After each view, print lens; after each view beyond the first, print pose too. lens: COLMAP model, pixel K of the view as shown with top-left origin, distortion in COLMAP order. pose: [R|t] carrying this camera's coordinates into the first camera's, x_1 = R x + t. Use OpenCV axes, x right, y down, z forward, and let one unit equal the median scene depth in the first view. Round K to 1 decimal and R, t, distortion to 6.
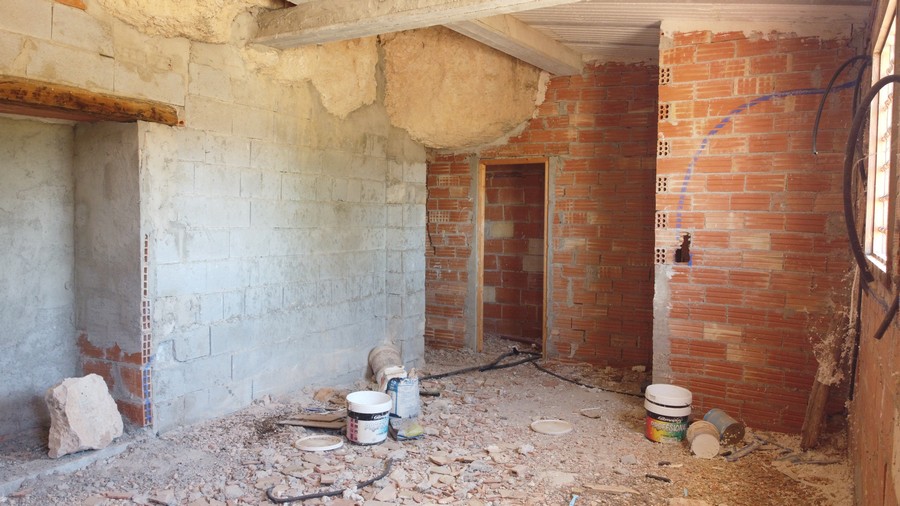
lens RADIAL K [[684.6, 0, 450.0], [0, 684.6, 253.0], [0, 0, 1]] dist [-0.001657, 0.001143]
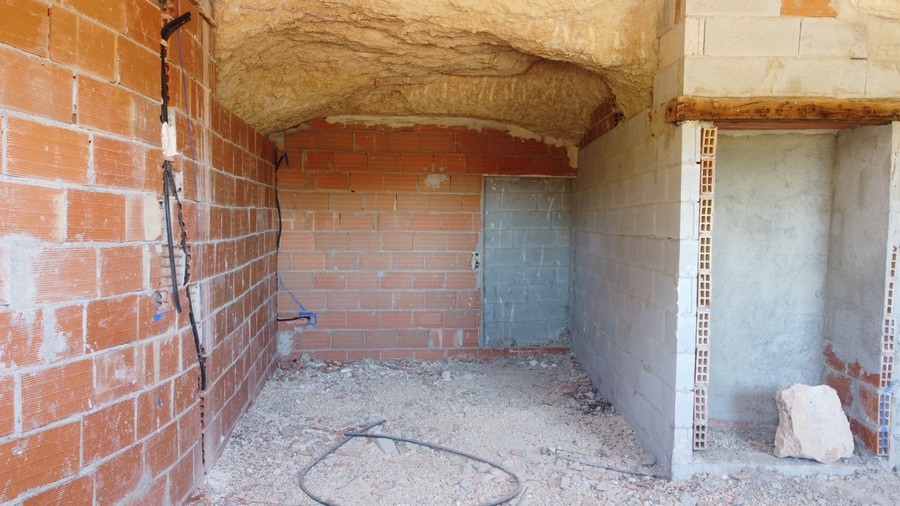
lens RADIAL K [[684.6, 0, 450.0], [0, 684.6, 253.0], [0, 0, 1]] dist [-0.001657, 0.001143]
pose [[0.431143, 0.050609, -0.900863, 0.119293], [-0.058300, 0.997902, 0.028159, -0.009535], [0.900398, 0.040380, 0.433189, 0.076933]]
